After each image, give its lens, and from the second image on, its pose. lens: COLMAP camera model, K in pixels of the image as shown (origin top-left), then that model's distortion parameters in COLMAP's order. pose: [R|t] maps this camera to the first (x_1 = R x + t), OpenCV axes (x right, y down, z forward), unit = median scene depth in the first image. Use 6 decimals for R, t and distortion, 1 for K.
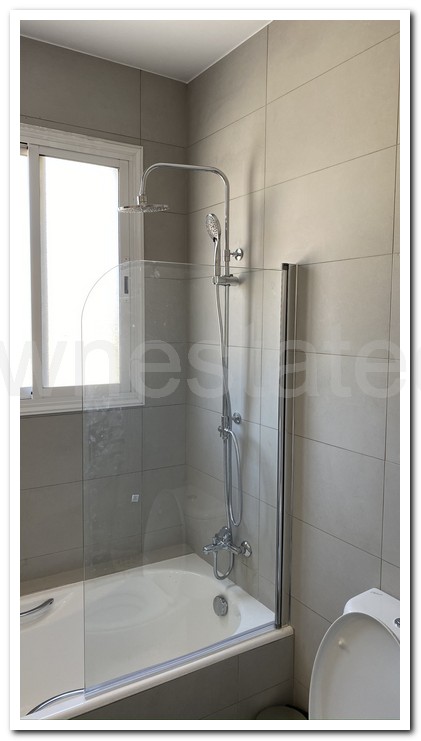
lens RADIAL K [[544.3, 0, 210.5], [0, 544.3, 370.5], [0, 0, 1]] dist [0.117168, -0.196721]
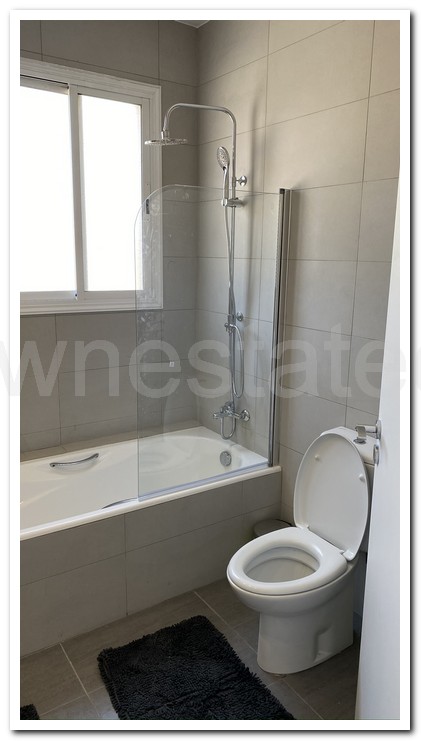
lens RADIAL K [[540.1, 0, 210.5], [0, 540.1, 370.5], [0, 0, 1]] dist [0.064186, -0.080860]
pose [[0.999394, -0.002203, 0.034727, -0.063700], [-0.002170, 0.992109, 0.125362, 0.056536], [-0.034729, -0.125361, 0.991503, -0.260823]]
